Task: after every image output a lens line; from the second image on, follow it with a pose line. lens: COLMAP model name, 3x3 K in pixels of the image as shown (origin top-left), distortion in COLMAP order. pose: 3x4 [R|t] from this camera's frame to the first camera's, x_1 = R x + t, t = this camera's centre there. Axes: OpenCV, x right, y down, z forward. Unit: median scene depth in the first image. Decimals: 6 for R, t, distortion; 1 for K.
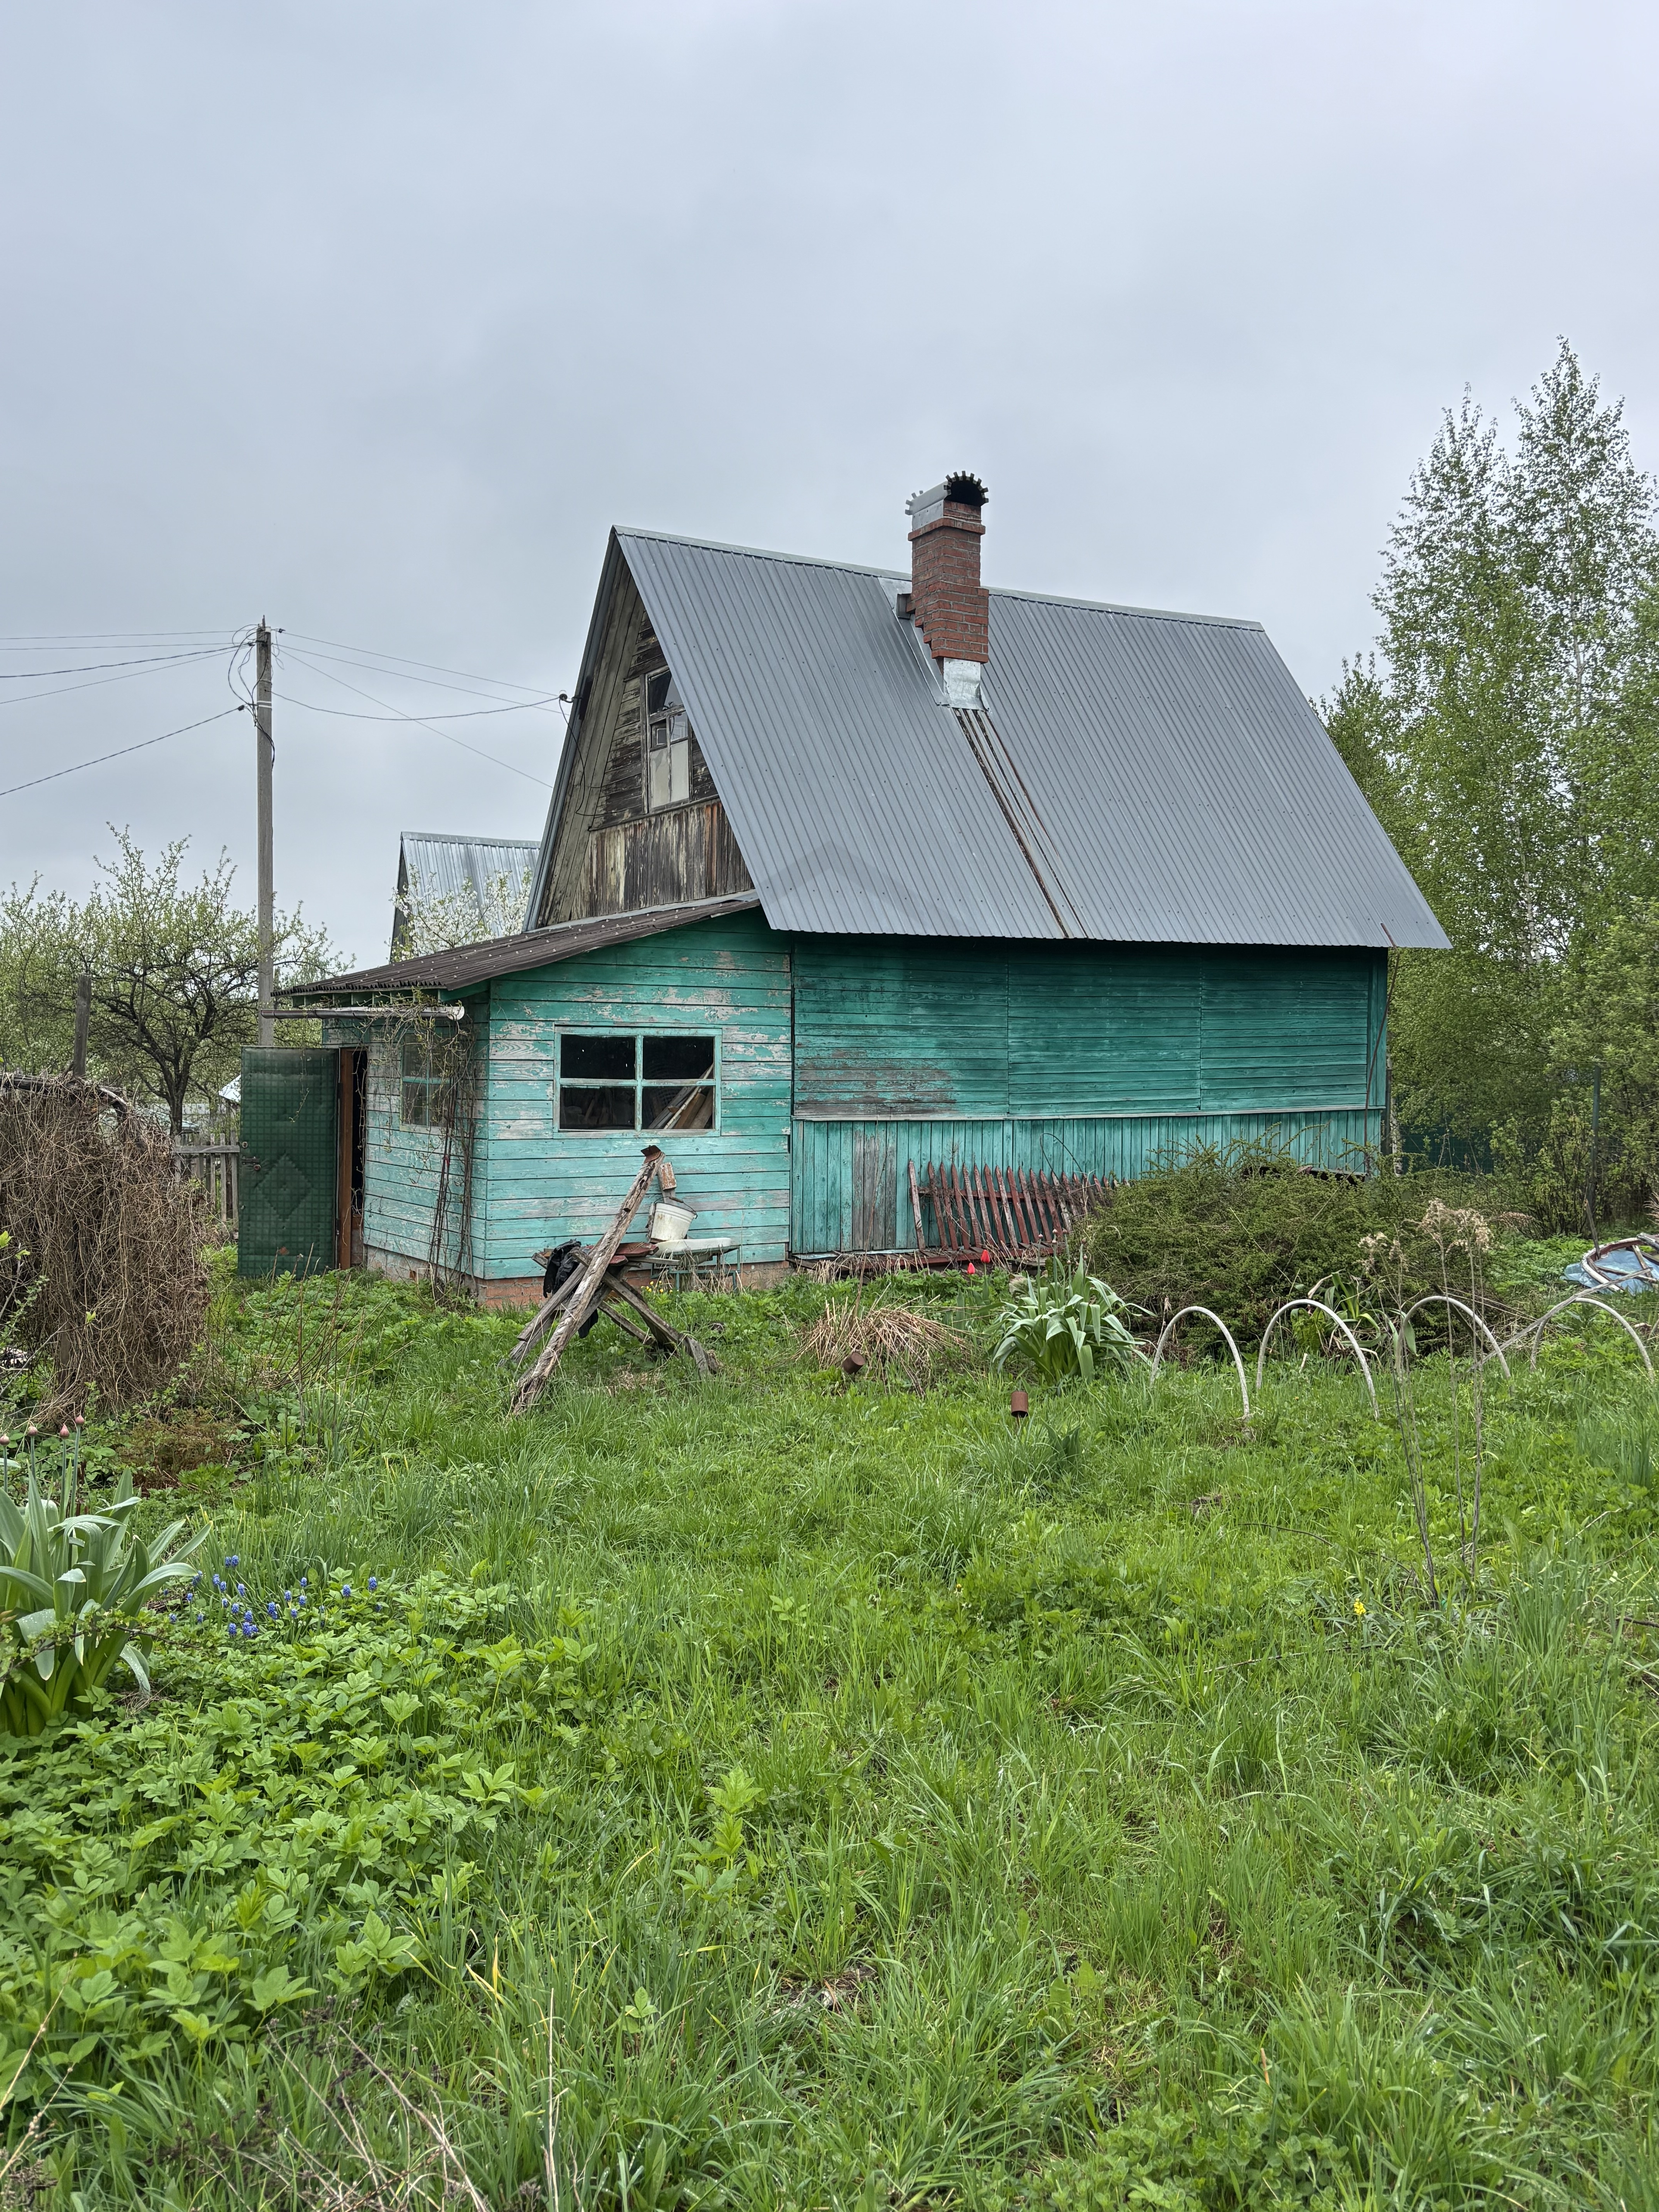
lens RADIAL K [[1804.5, 0, 823.2], [0, 1804.5, 1100.3], [0, 0, 1]] dist [0.079006, 0.004475]
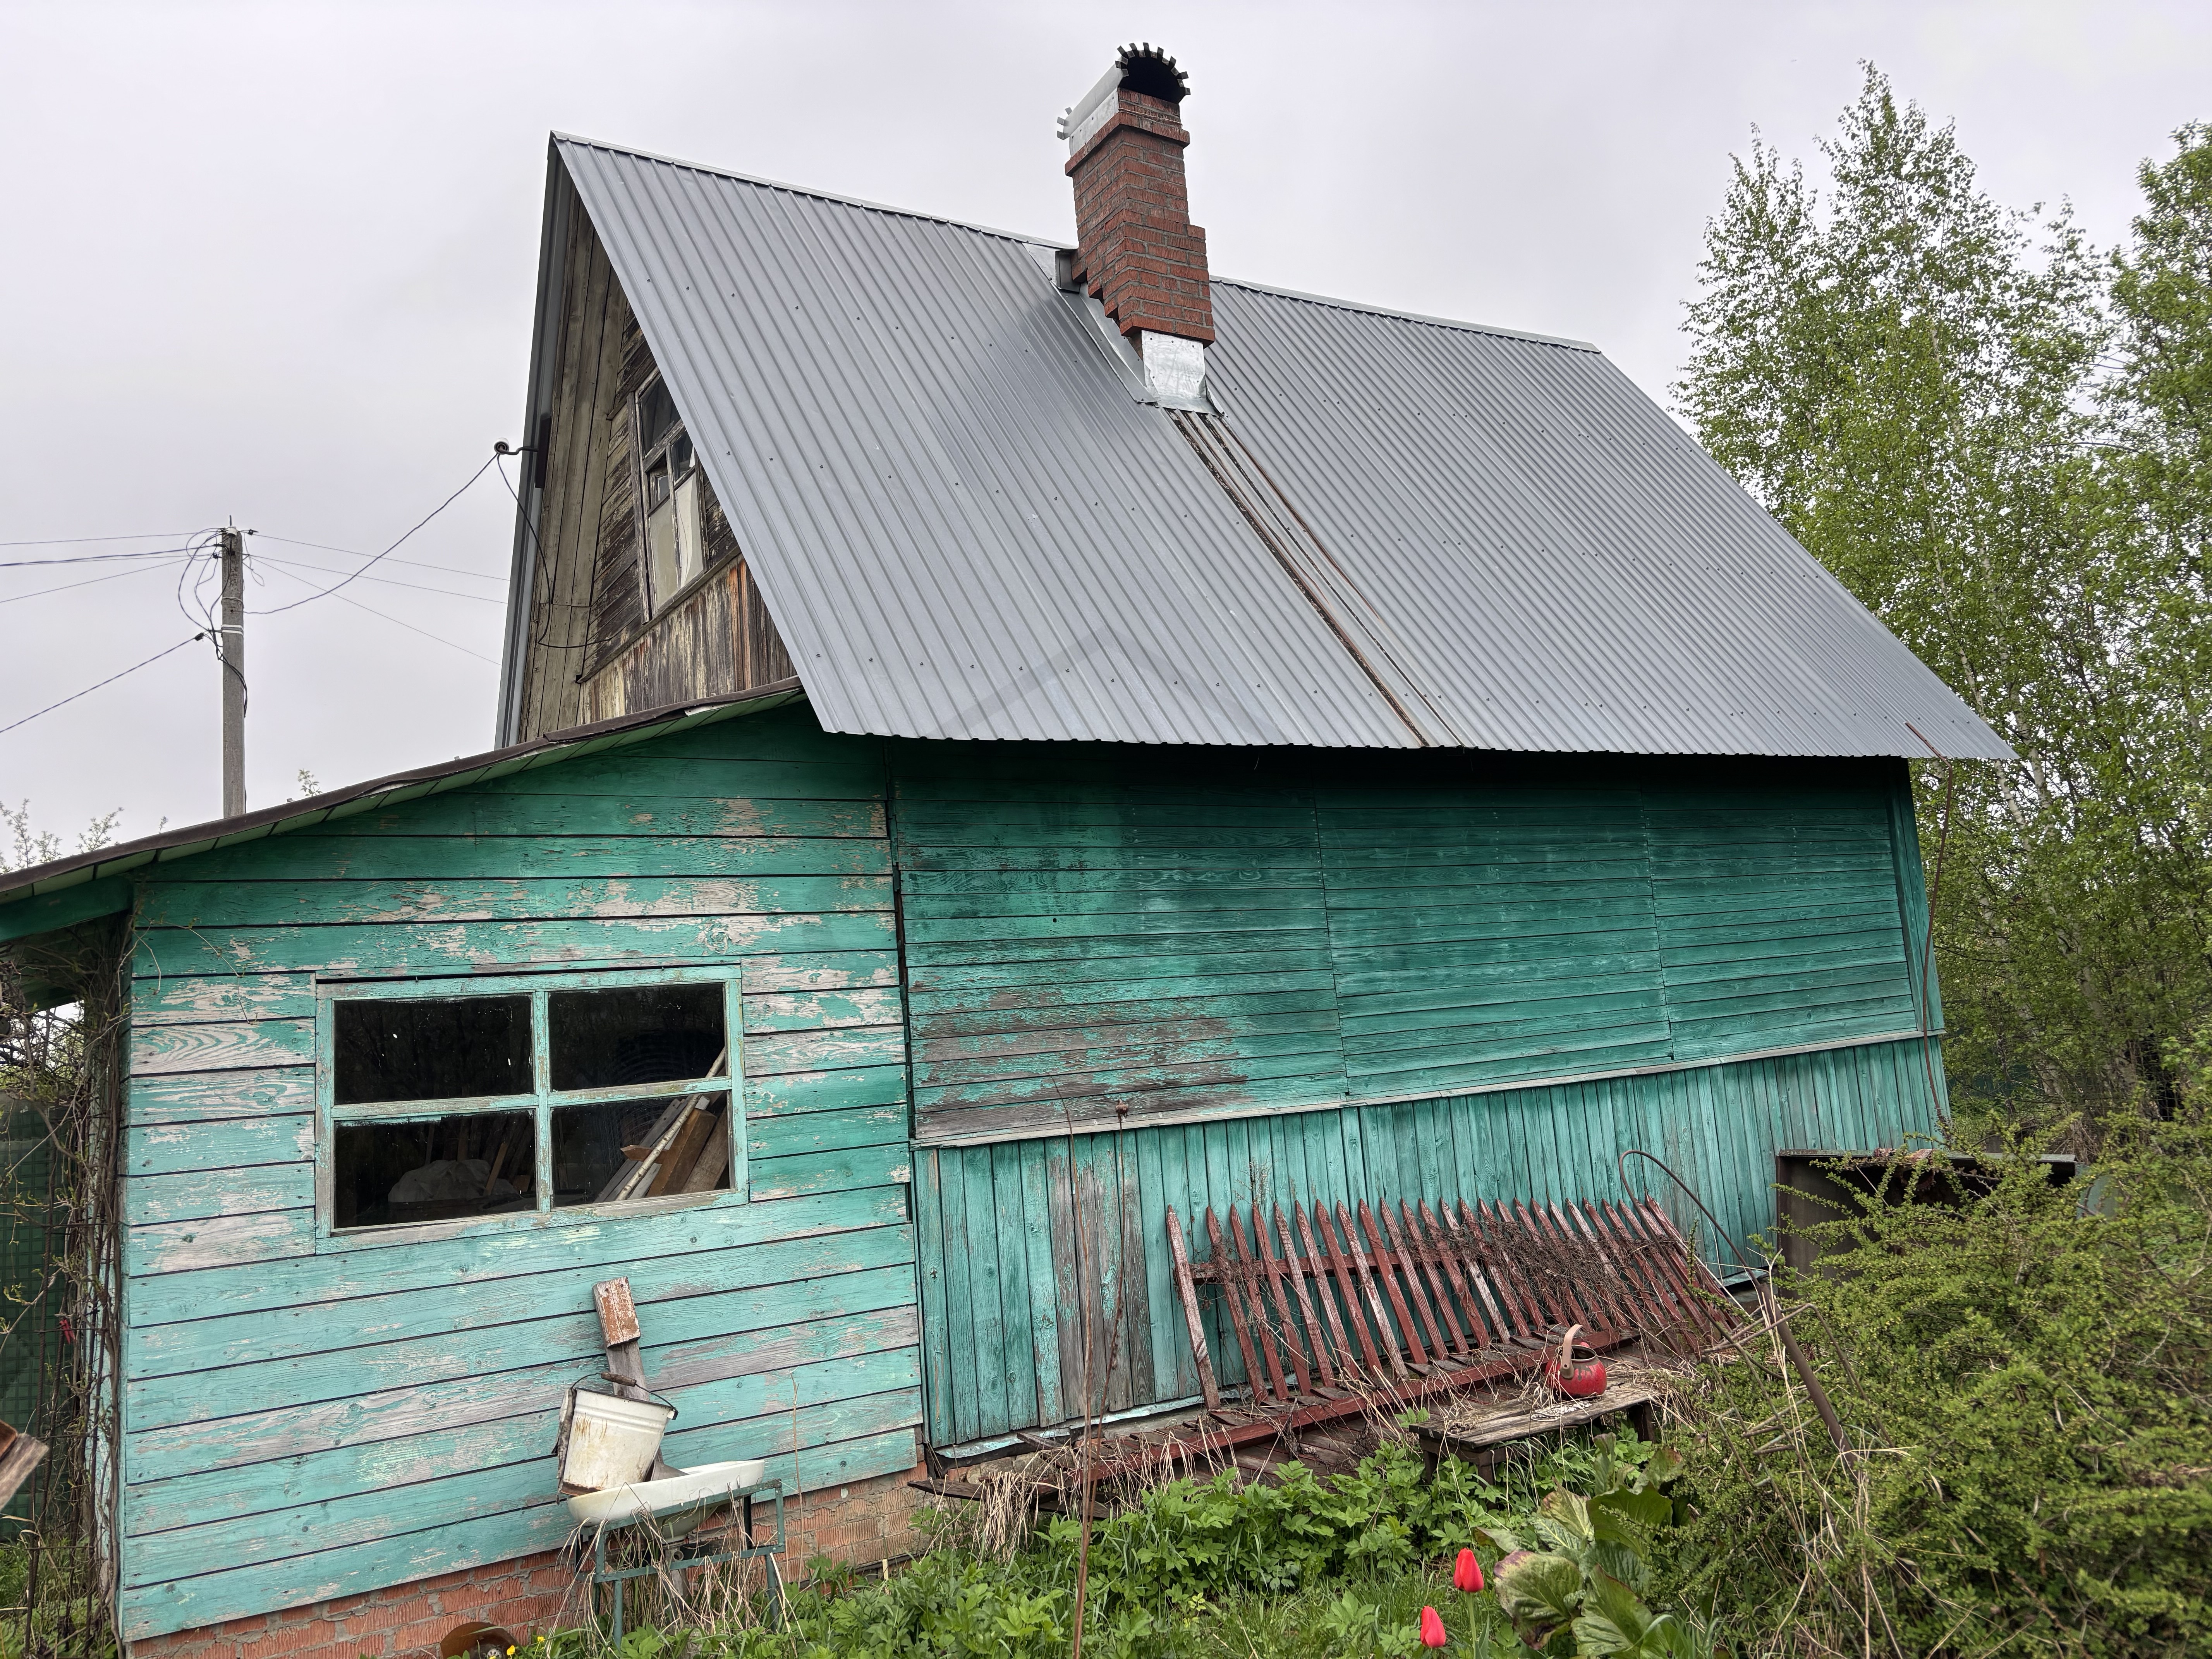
lens RADIAL K [[1681.9, 0, 1103.9], [0, 1681.9, 836.0], [0, 0, 1]] dist [0.042296, -0.022290]
pose [[0.995805, -0.080506, 0.043491, 0.018221], [0.086178, 0.984917, -0.150041, 0.000557], [-0.030756, 0.153159, 0.987723, 0.512645]]
